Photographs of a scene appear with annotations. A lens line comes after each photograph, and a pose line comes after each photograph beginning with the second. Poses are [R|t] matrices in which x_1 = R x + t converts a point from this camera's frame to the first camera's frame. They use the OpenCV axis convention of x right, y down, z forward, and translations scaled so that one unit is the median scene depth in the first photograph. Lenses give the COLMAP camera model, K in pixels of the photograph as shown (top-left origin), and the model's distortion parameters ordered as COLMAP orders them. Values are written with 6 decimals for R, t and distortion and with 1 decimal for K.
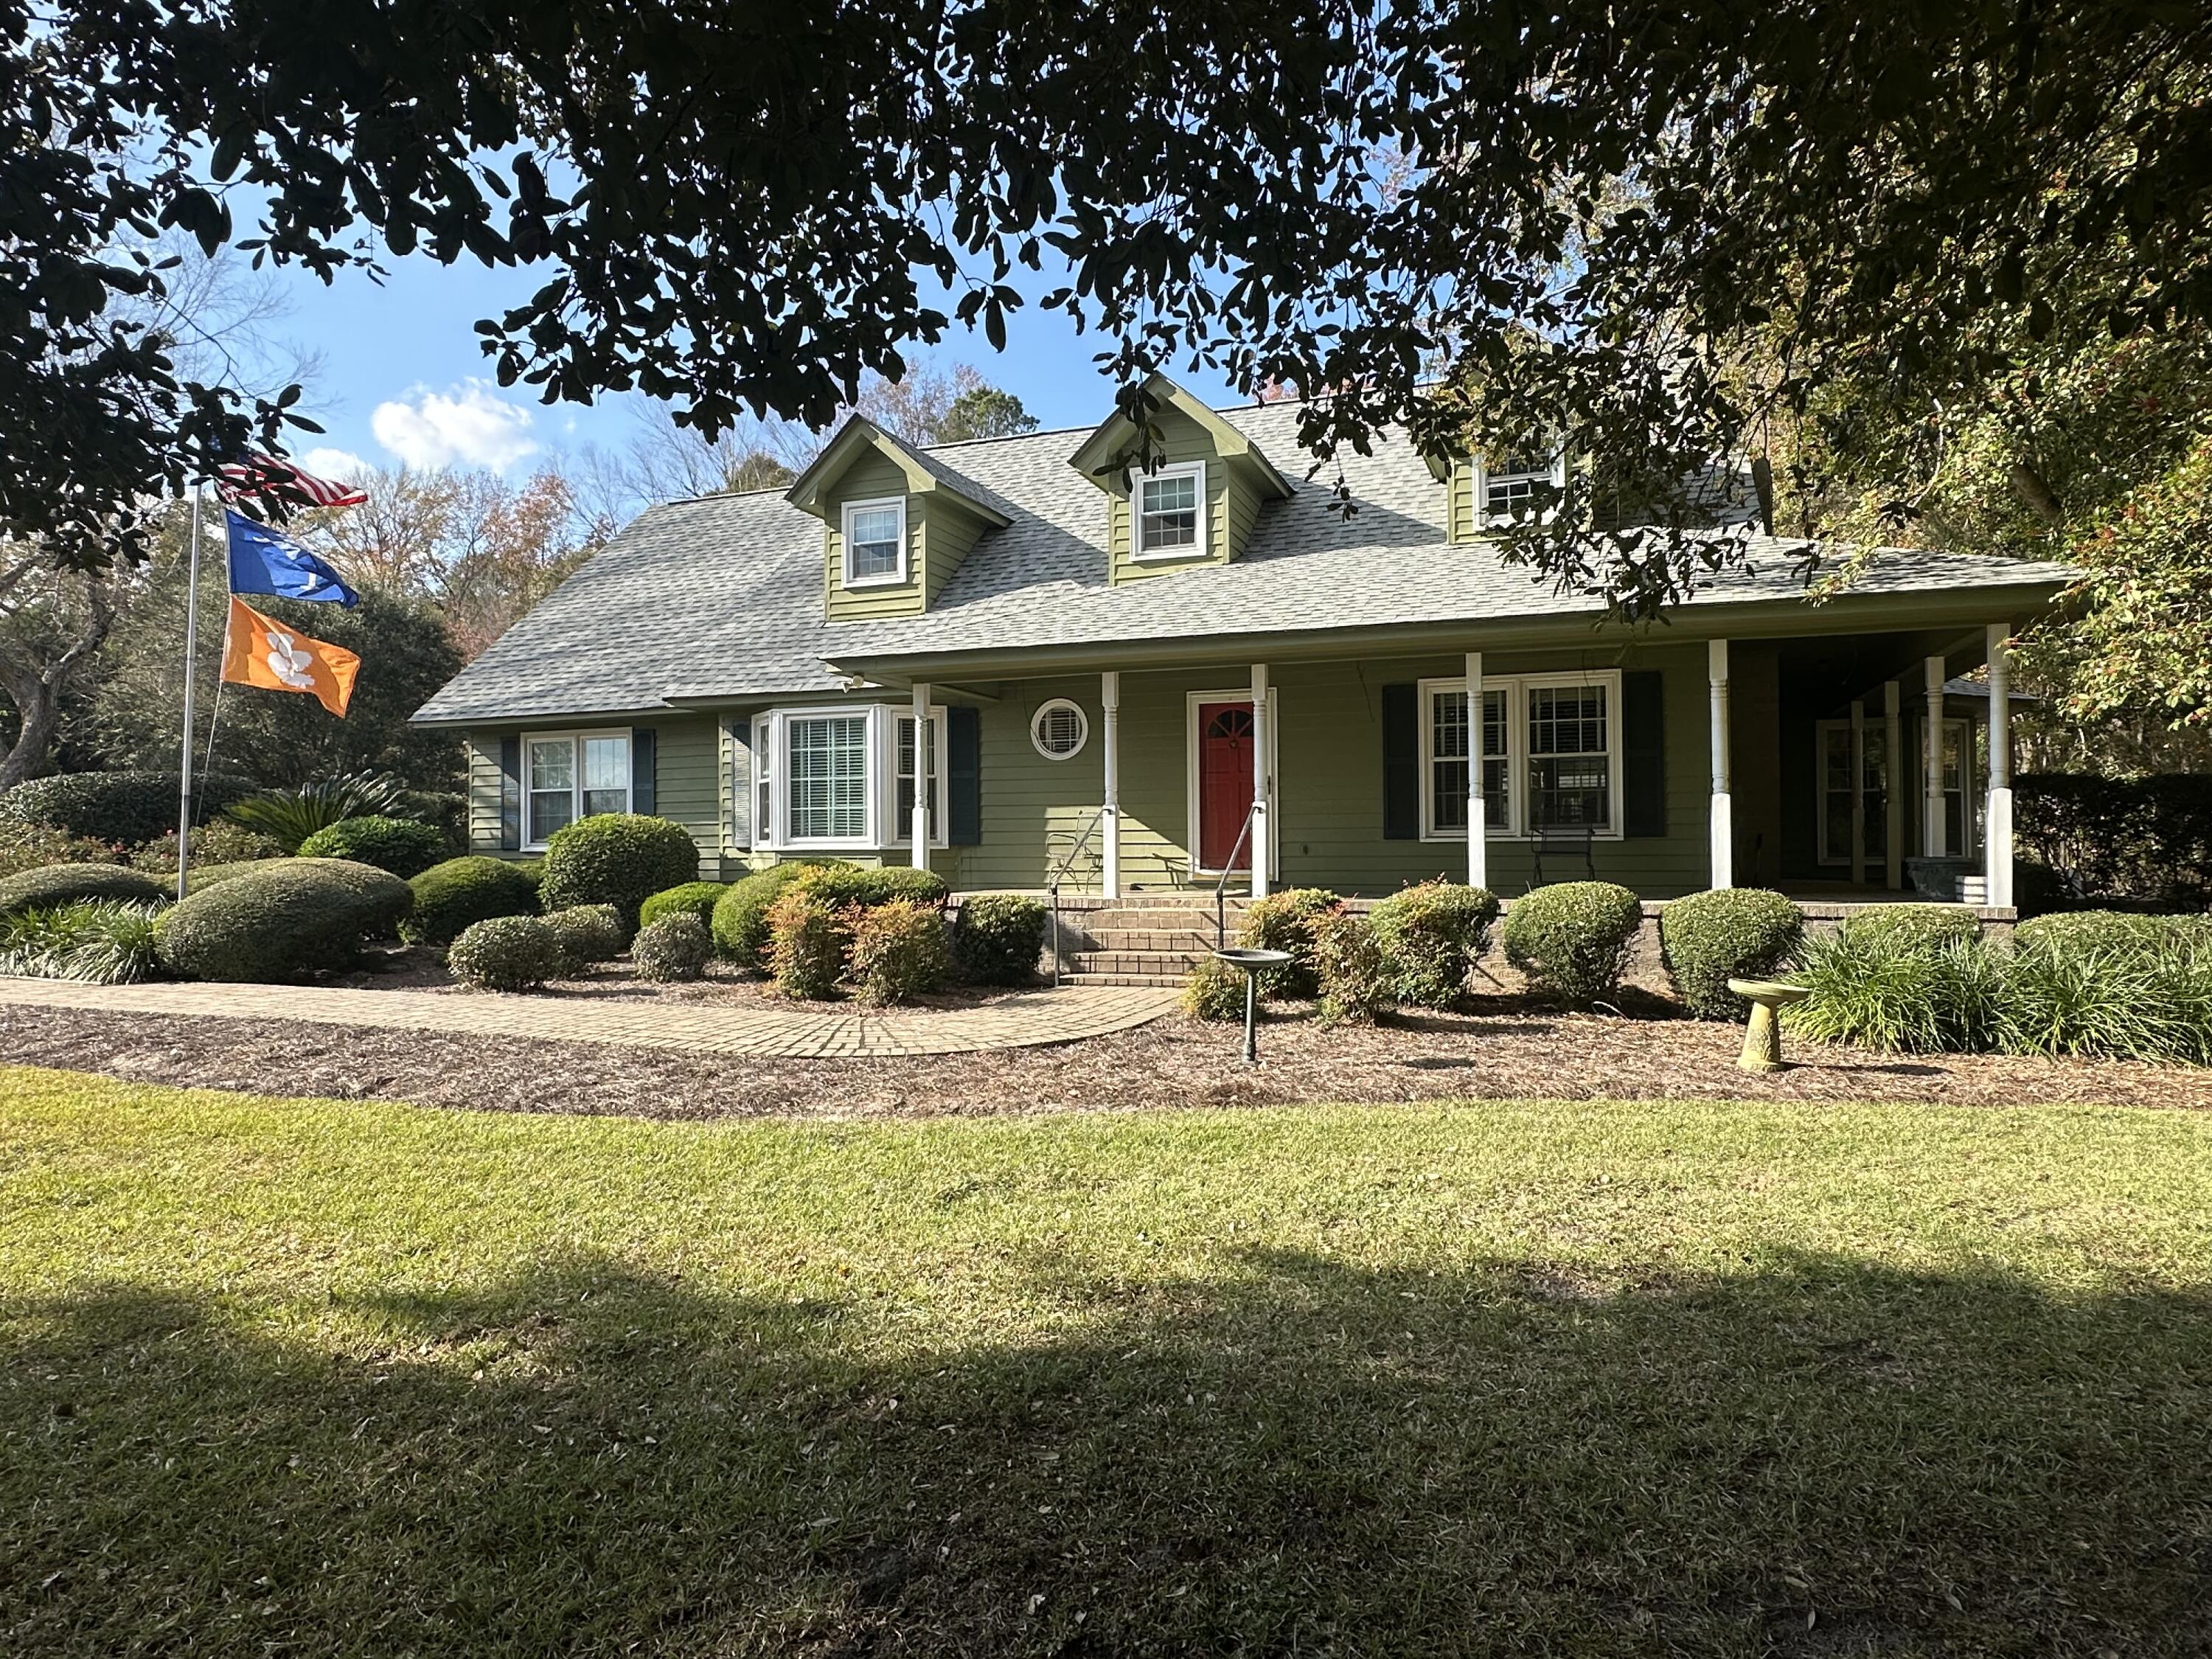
lens RADIAL K [[1428.0, 0, 1106.0], [0, 1428.0, 829.5], [0, 0, 1]] dist [-0.020061, -0.000477]
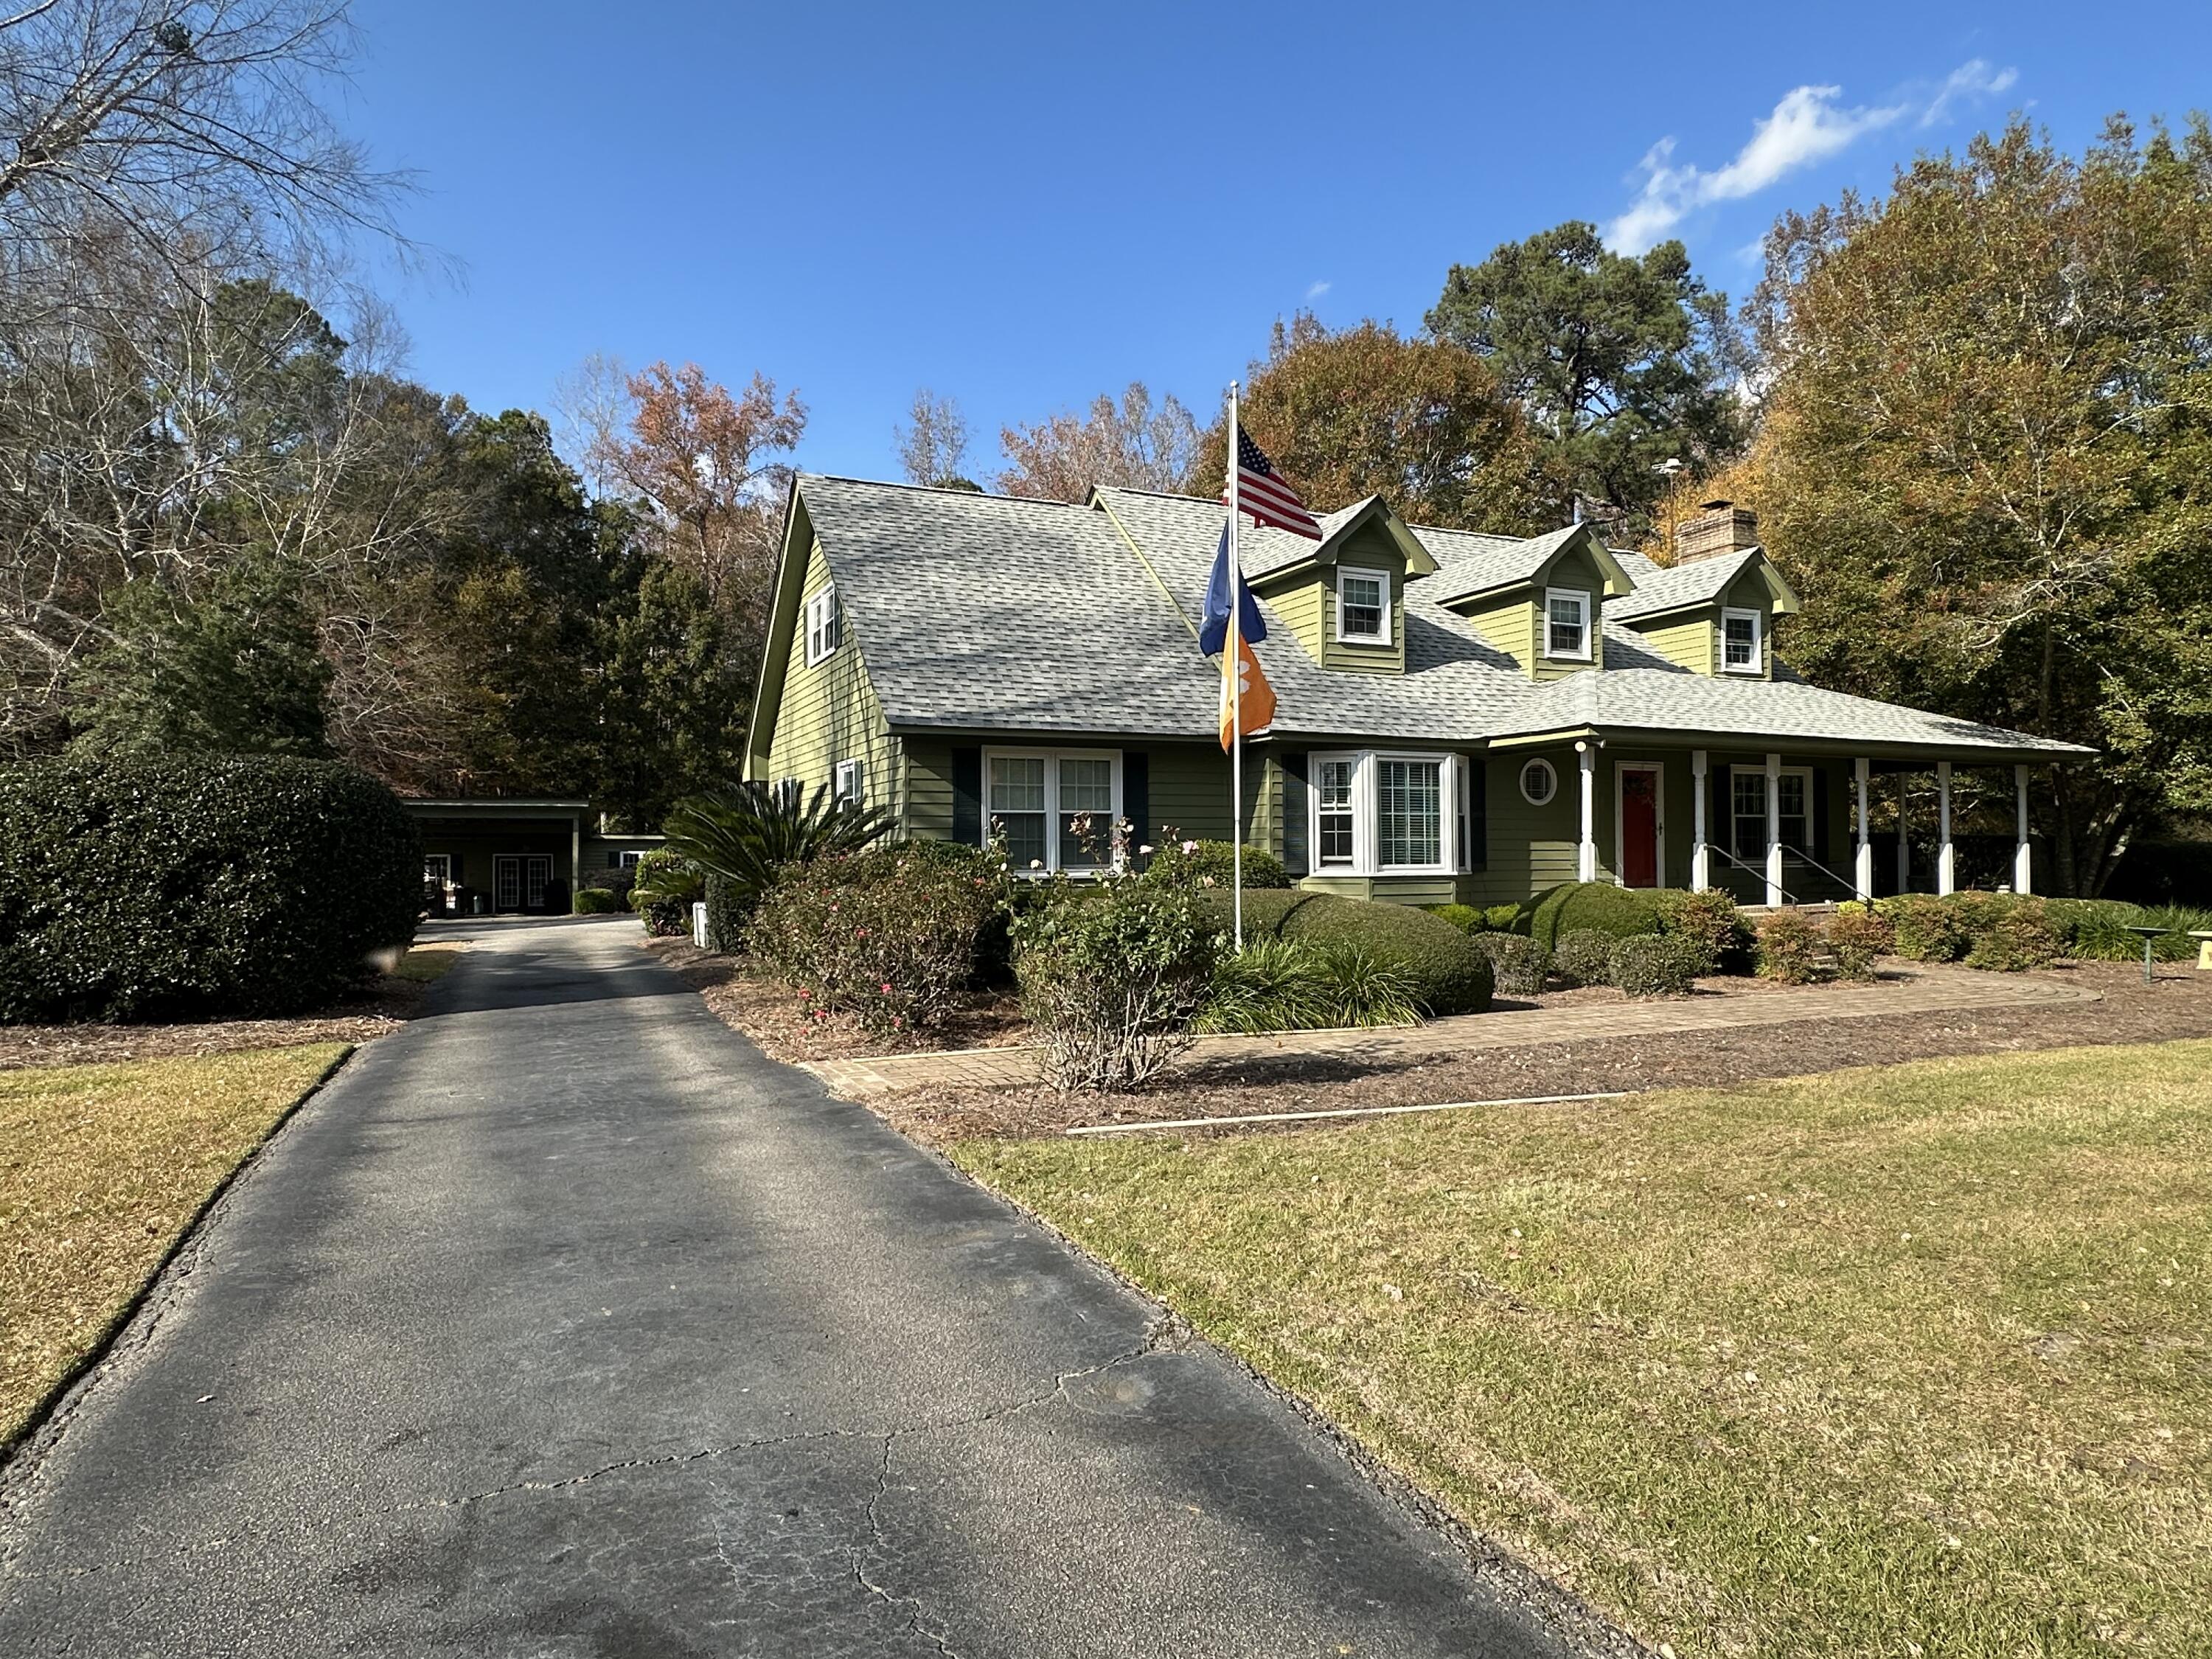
lens RADIAL K [[1340.2, 0, 1107.7], [0, 1340.2, 843.5], [0, 0, 1]] dist [-0.016634, -0.001896]
pose [[0.666887, 0.018636, 0.744926, -1.154913], [-0.000802, 0.999705, -0.024291, 0.014620], [-0.745159, 0.015602, 0.666705, 0.472219]]
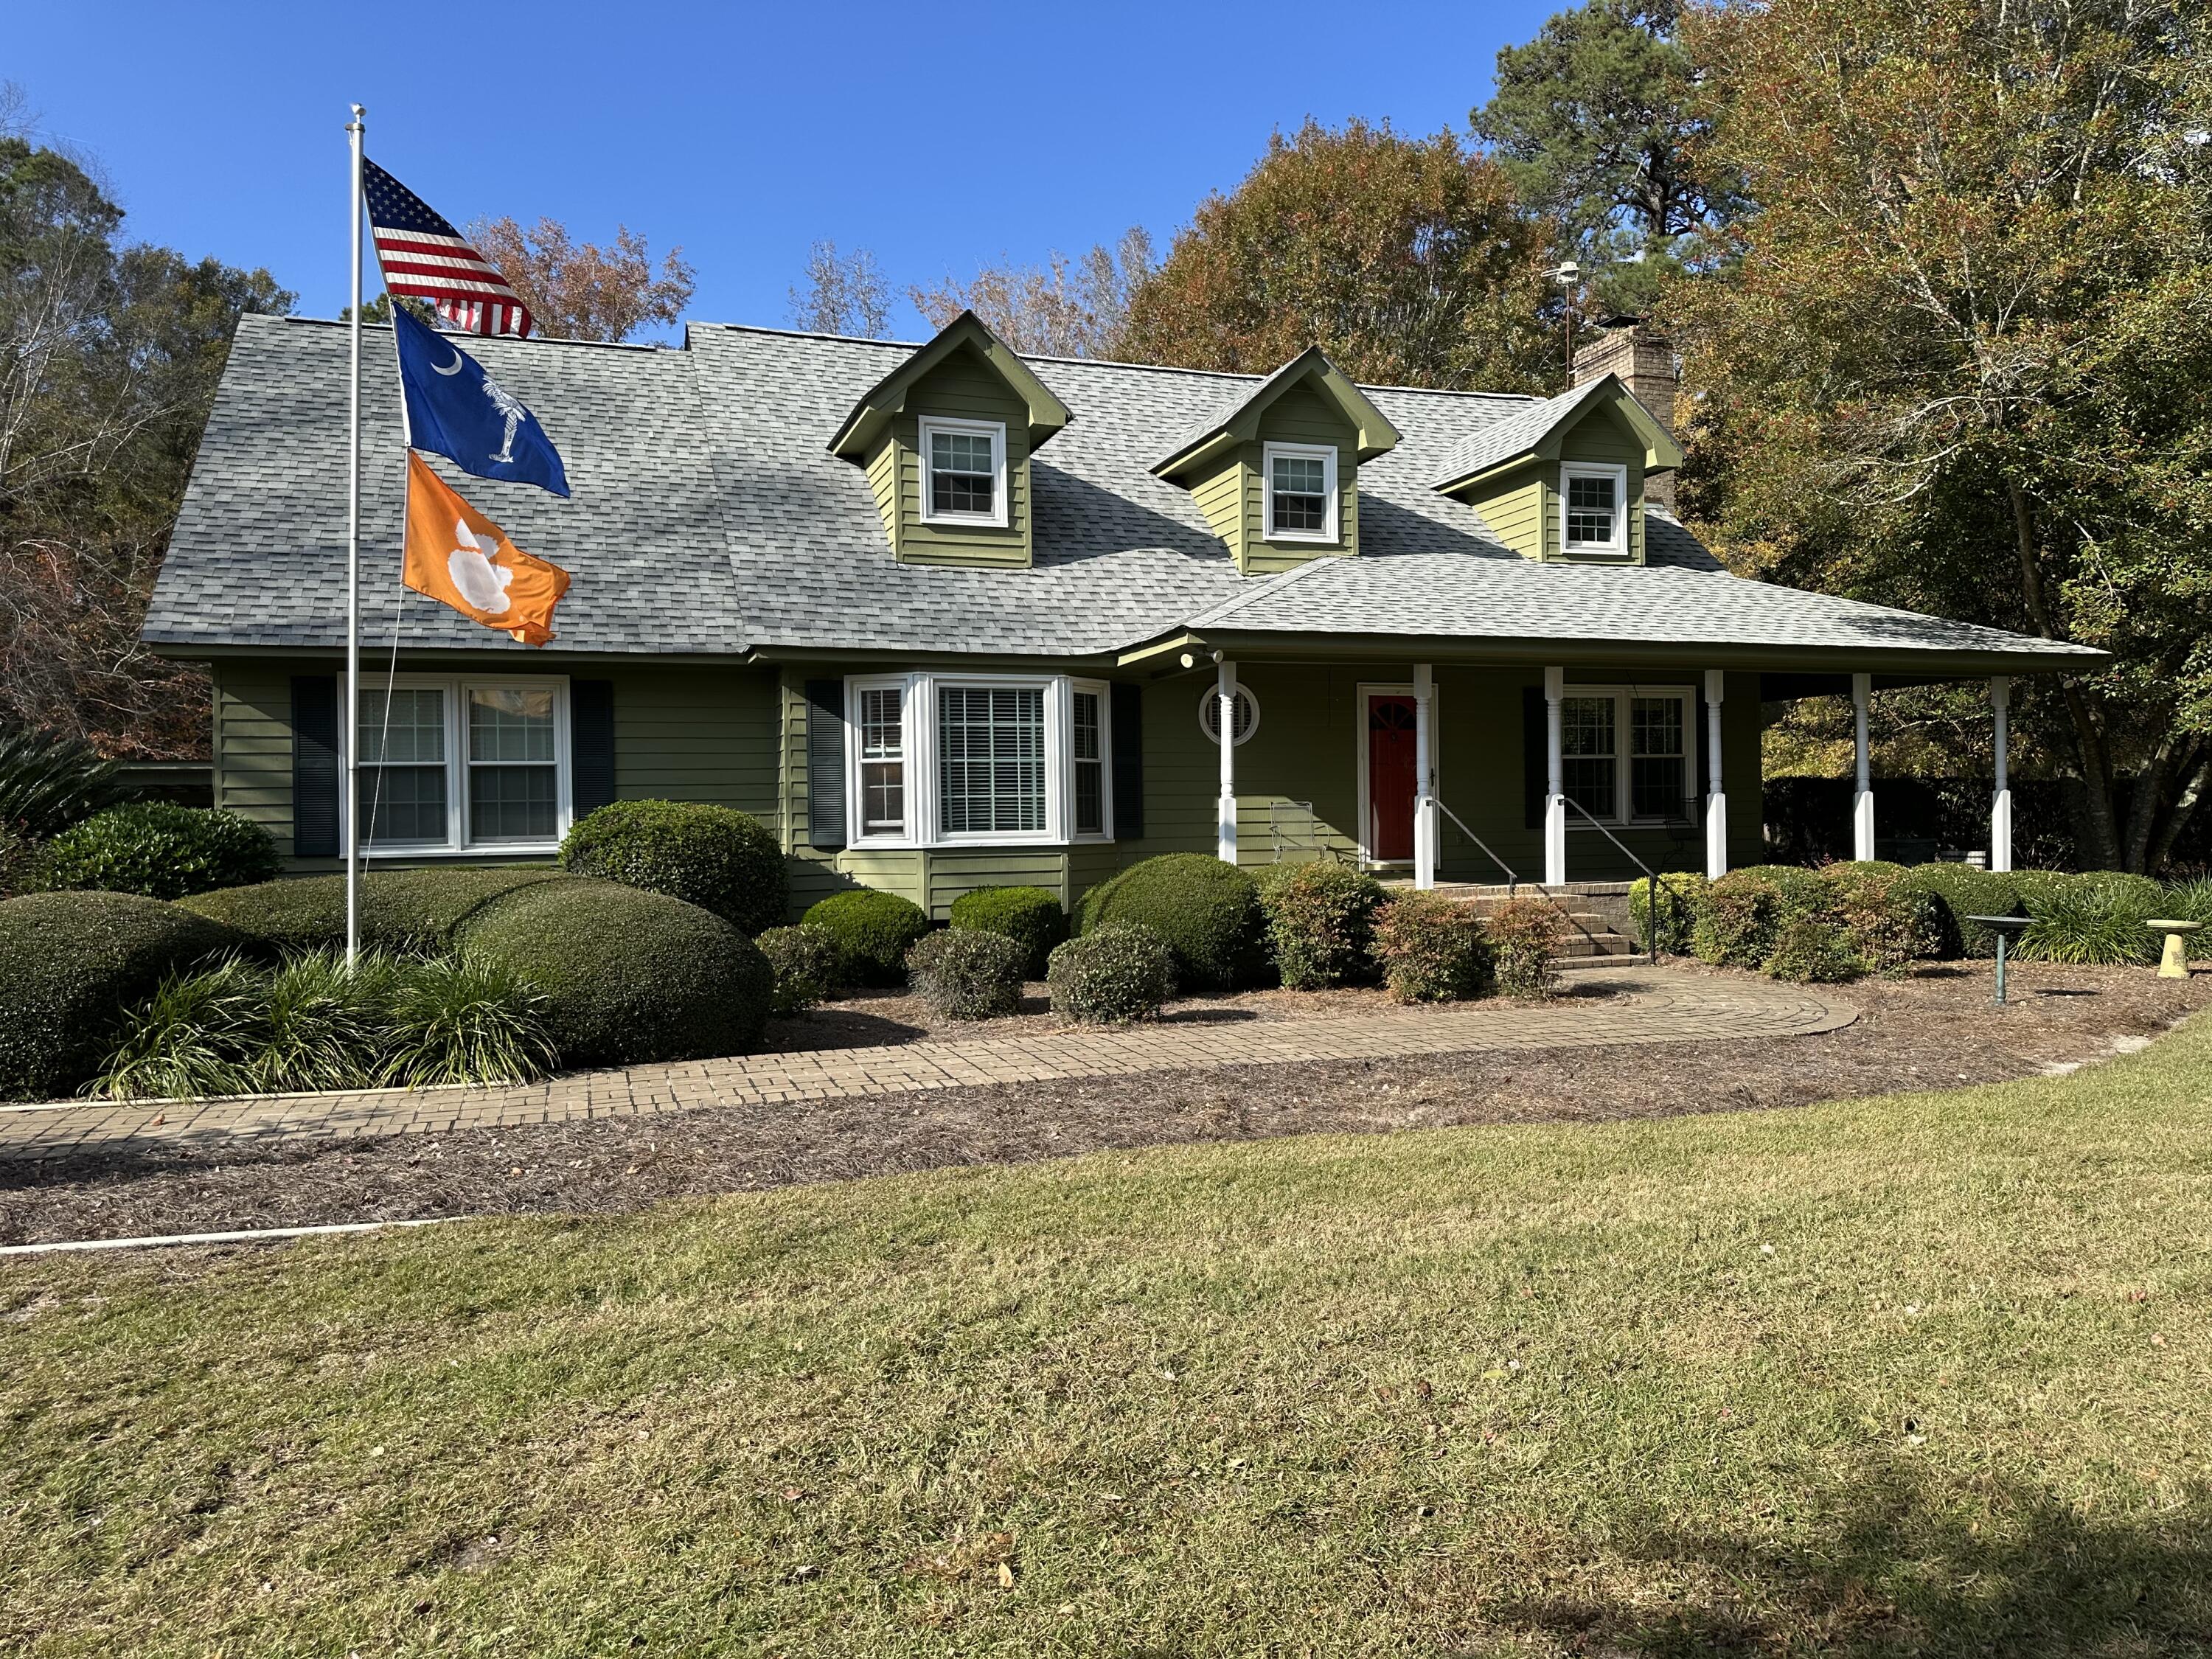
lens RADIAL K [[1566.3, 0, 1104.1], [0, 1566.3, 853.9], [0, 0, 1]] dist [0.102860, -0.188401]
pose [[0.736032, -0.010654, 0.676863, -0.761669], [0.007321, 0.999943, 0.007779, 0.011912], [-0.676907, -0.000771, 0.736068, 0.296958]]
